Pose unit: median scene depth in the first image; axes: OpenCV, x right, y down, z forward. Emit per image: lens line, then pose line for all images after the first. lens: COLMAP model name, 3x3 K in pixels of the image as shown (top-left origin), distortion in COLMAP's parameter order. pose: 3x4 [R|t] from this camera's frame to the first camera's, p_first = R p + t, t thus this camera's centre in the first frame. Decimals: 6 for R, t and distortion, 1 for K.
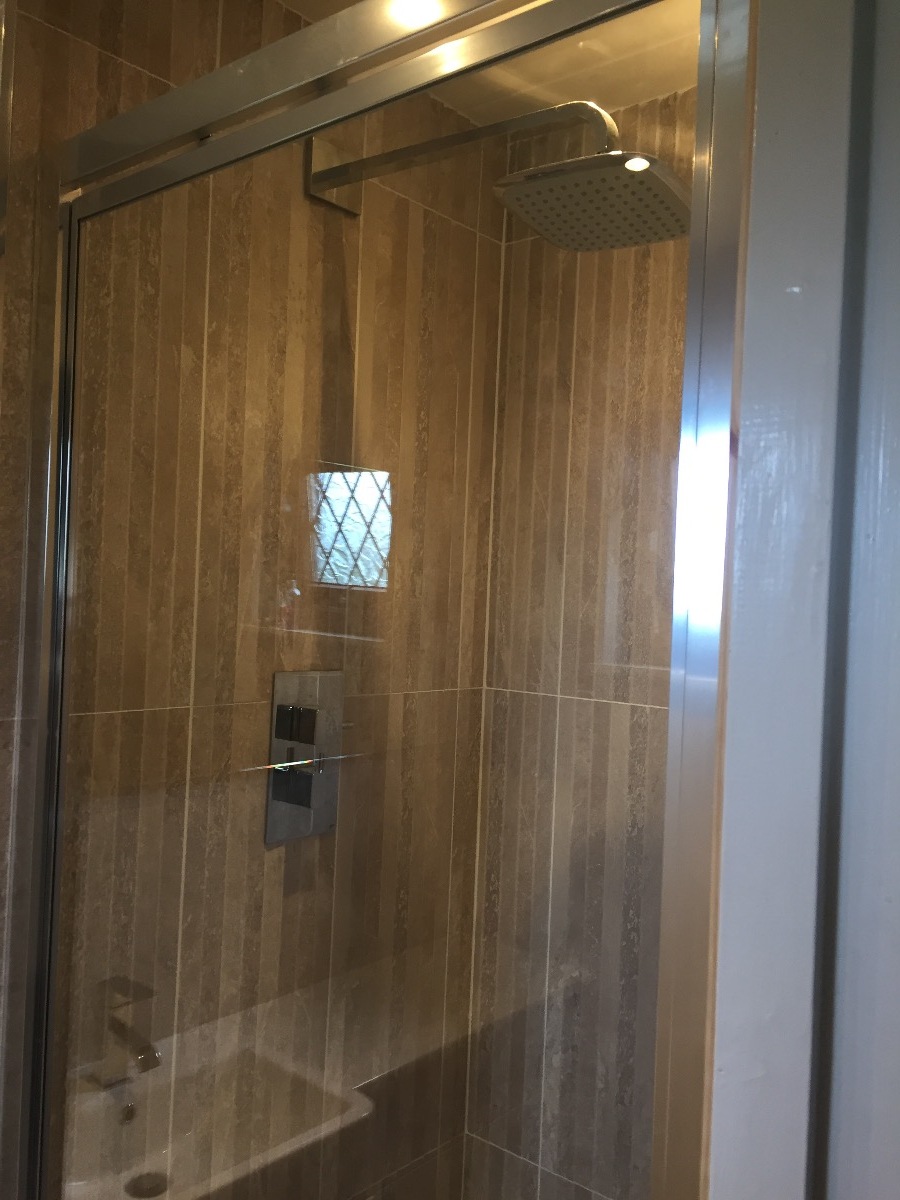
lens RADIAL K [[1031.3, 0, 461.7], [0, 1031.3, 596.3], [0, 0, 1]] dist [0.071657, -0.112095]
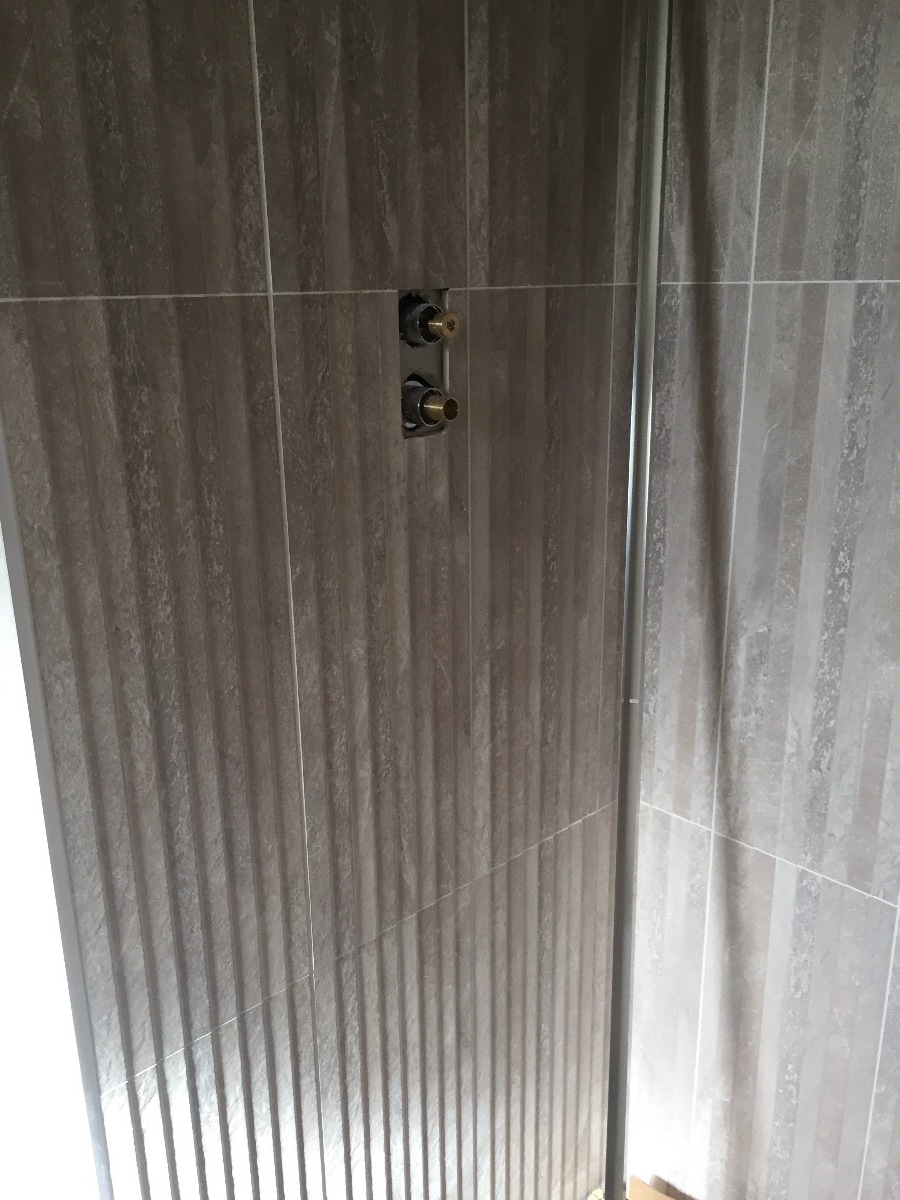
lens RADIAL K [[1031.3, 0, 448.4], [0, 1031.3, 603.4], [0, 0, 1]] dist [0.071657, -0.112095]
pose [[0.992362, -0.024119, -0.120978, -0.040169], [0.059824, 0.951753, 0.300978, 0.080127], [0.107882, -0.305917, 0.945926, 0.197248]]
